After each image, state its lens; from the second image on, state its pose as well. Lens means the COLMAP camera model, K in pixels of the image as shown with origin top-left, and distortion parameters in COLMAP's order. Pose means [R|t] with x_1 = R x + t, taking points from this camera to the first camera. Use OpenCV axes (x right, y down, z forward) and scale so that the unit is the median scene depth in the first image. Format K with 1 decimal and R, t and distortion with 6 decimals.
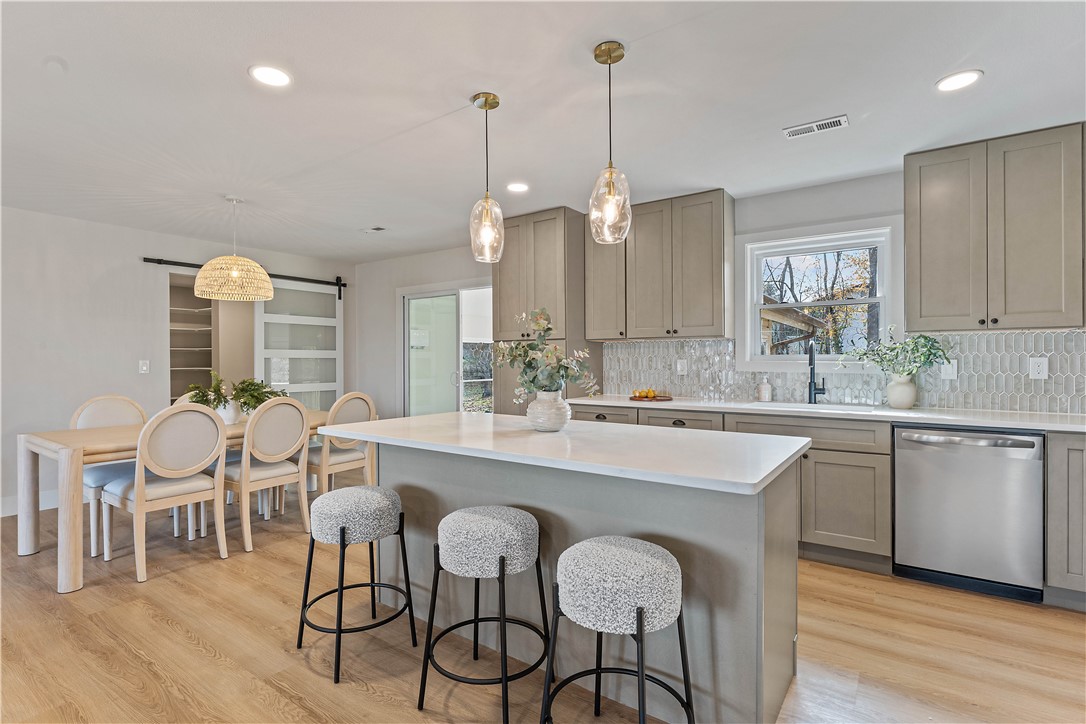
lens RADIAL K [[521.5, 0, 537.6], [0, 521.5, 359.3], [0, 0, 1]] dist [-0.003243, 0.001161]
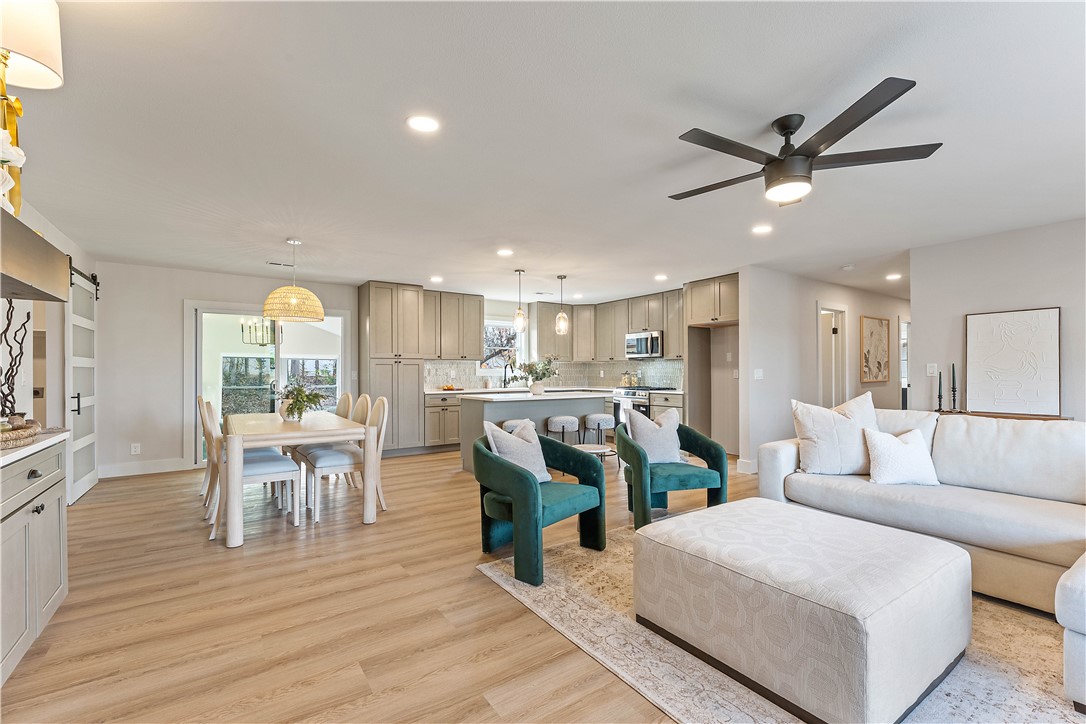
lens RADIAL K [[469.2, 0, 541.3], [0, 469.2, 368.5], [0, 0, 1]] dist [0.001677, 0.000324]
pose [[0.347650, 0.008603, 0.937585, -1.821831], [-0.001445, 0.999962, -0.008640, 0.012096], [-0.937623, 0.001649, 0.347649, 0.059765]]
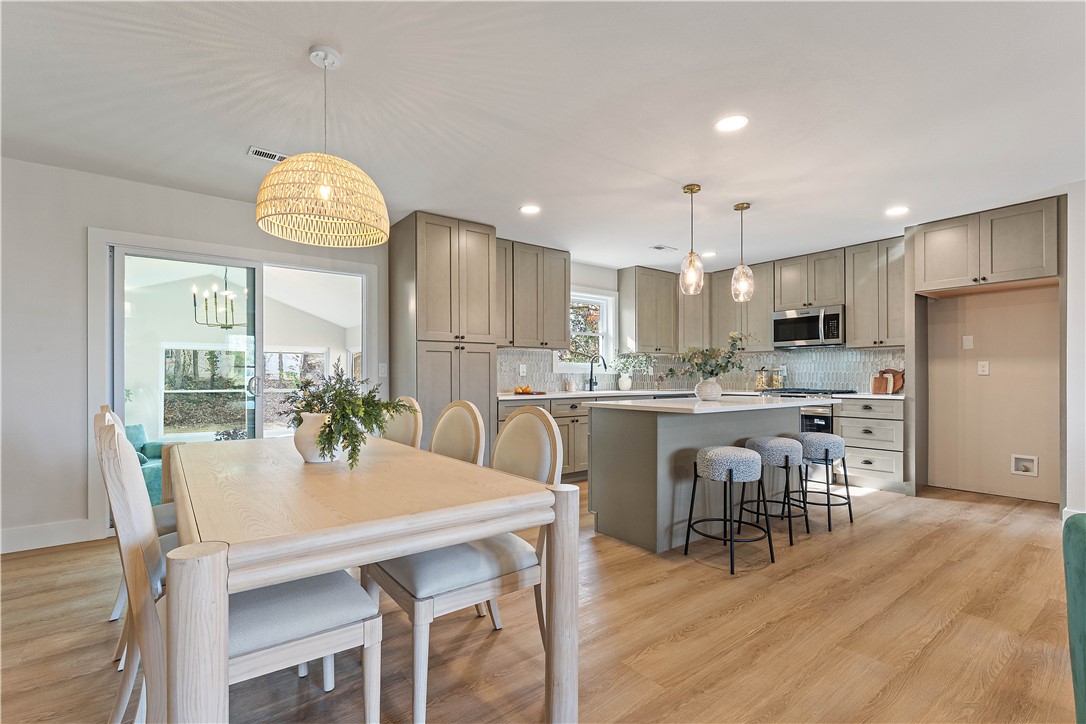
lens RADIAL K [[499.3, 0, 542.9], [0, 499.3, 375.0], [0, 0, 1]] dist [-0.000650, -0.000860]
pose [[0.299905, 0.004476, 0.953959, -1.297872], [-0.001471, 0.999990, -0.004229, 0.045988], [-0.953968, -0.000135, 0.299908, 0.782052]]
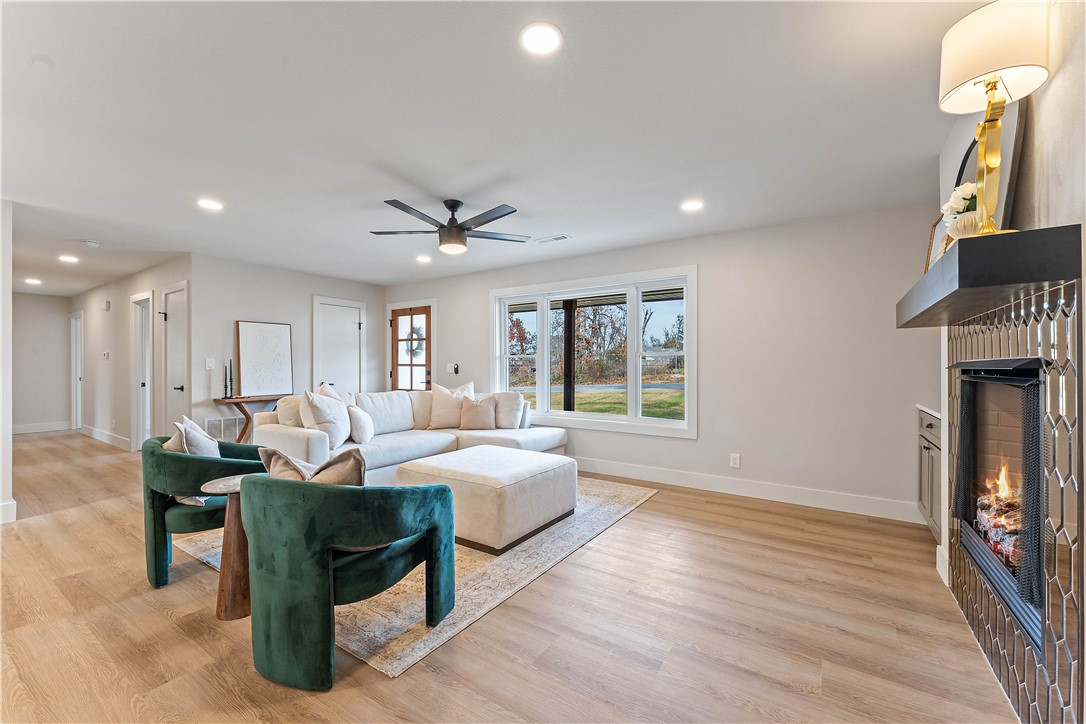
lens RADIAL K [[440.5, 0, 539.7], [0, 440.5, 363.1], [0, 0, 1]] dist [0.003114, -0.001879]
pose [[-0.999839, 0.002334, -0.017772, -1.162901], [0.002508, 0.999950, -0.009725, 0.015807], [0.017748, -0.009768, -0.999795, 1.057666]]
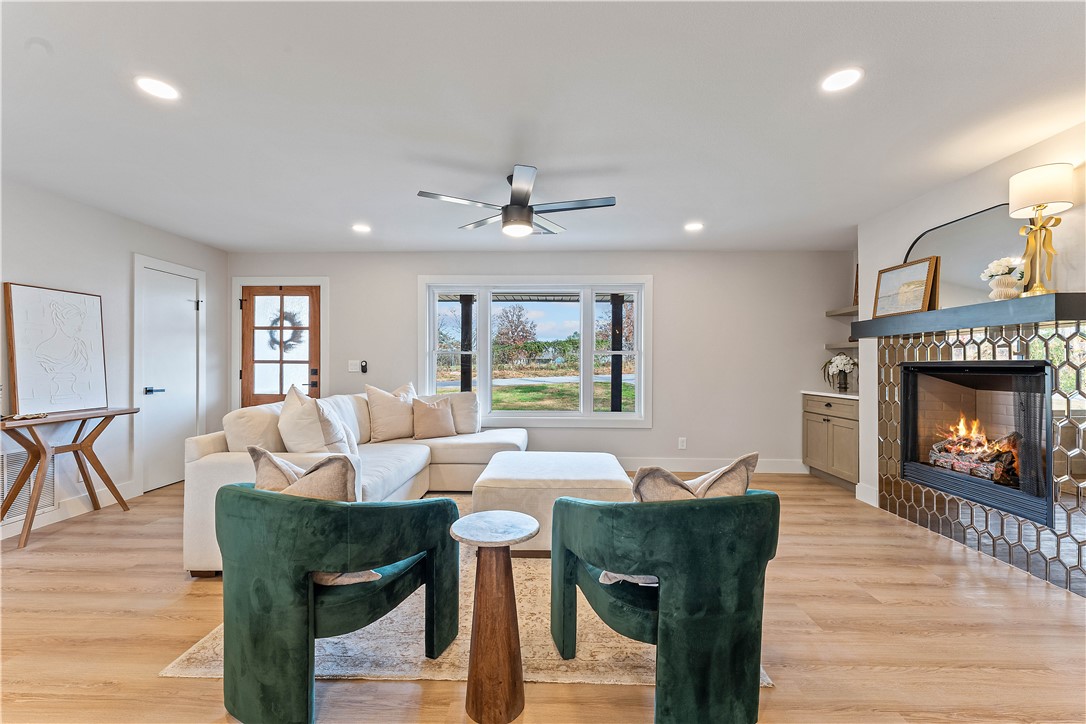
lens RADIAL K [[440.5, 0, 539.1], [0, 440.5, 365.4], [0, 0, 1]] dist [0.003114, -0.001879]
pose [[-0.835421, -0.000994, -0.549610, -0.471992], [-0.000541, 0.999999, -0.000987, 0.017675], [0.549610, -0.000527, -0.835421, 0.791917]]
